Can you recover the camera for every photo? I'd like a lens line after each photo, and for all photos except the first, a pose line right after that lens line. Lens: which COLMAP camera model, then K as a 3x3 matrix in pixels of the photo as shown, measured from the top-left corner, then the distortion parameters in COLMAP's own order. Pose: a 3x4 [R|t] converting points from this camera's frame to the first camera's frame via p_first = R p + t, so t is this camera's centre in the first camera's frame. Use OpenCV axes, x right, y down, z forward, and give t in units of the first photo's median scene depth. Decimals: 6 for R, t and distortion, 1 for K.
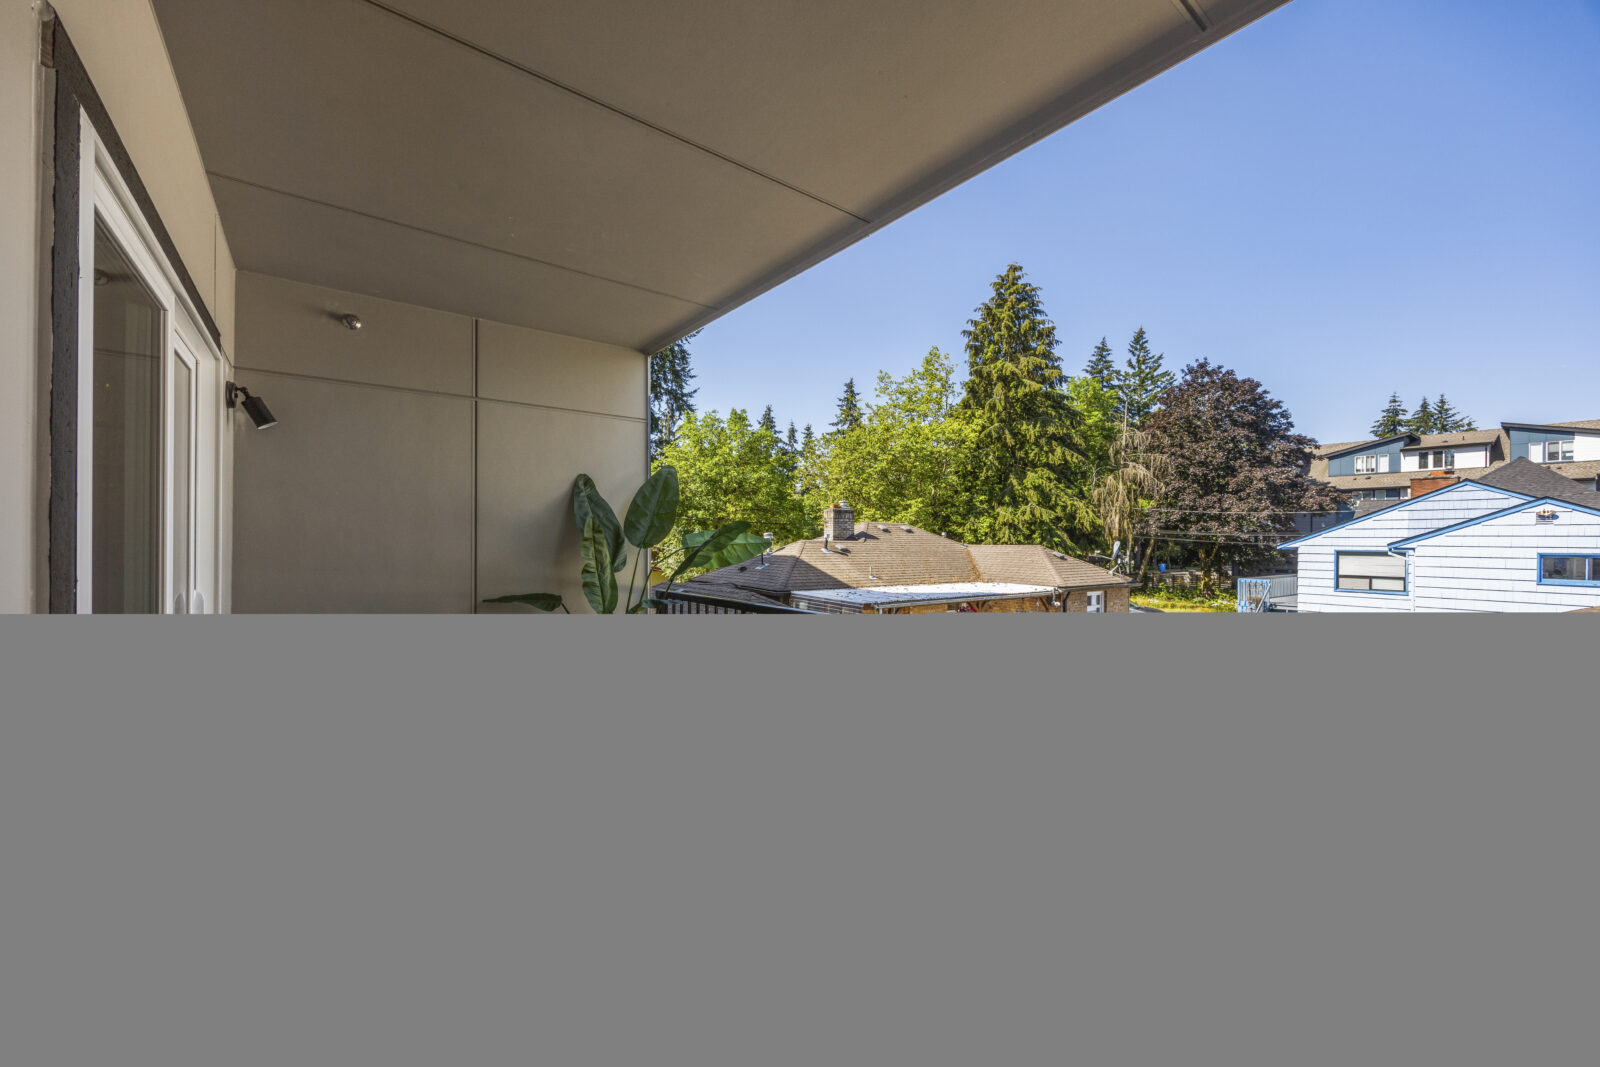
lens RADIAL K [[618.5, 0, 800.0], [0, 618.5, 533.5], [0, 0, 1]] dist [0.000195, 0.000001]
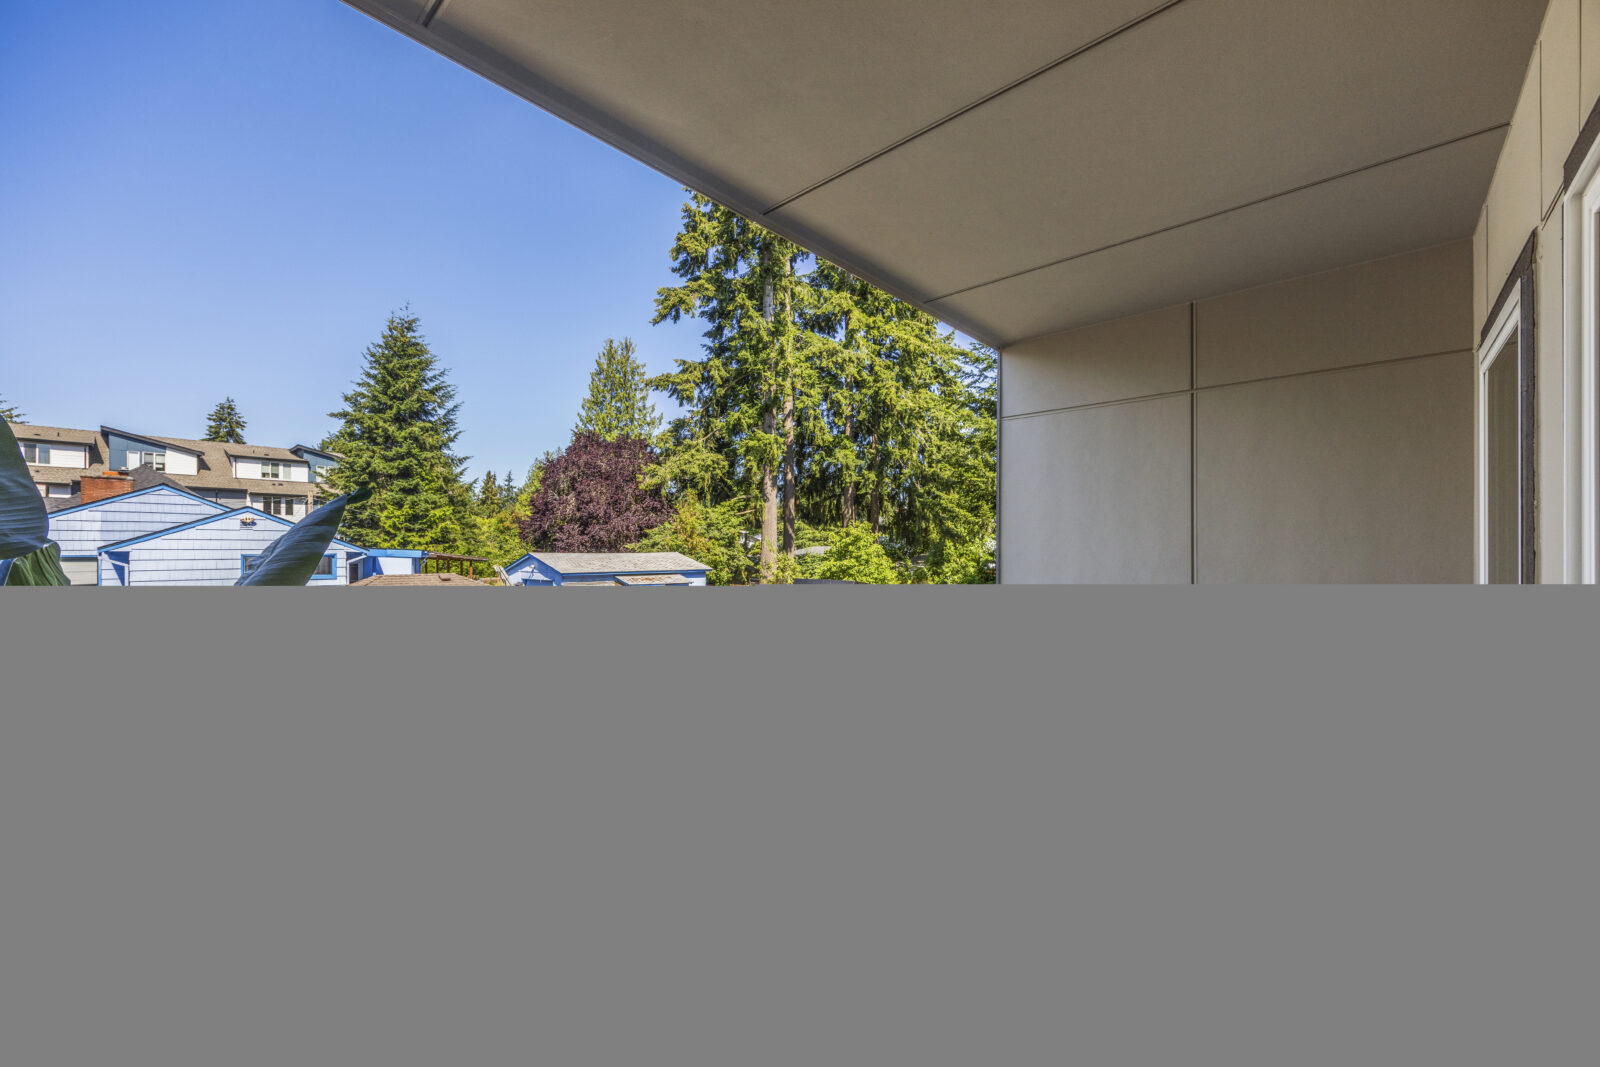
lens RADIAL K [[626.2, 0, 800.0], [0, 626.2, 555.5], [0, 0, 1]] dist [-0.000260, -0.000078]
pose [[-0.166569, -0.018401, 0.985858, -0.135620], [-0.009768, 0.999808, 0.017010, 0.003359], [-0.985981, -0.006797, -0.166717, 0.169664]]
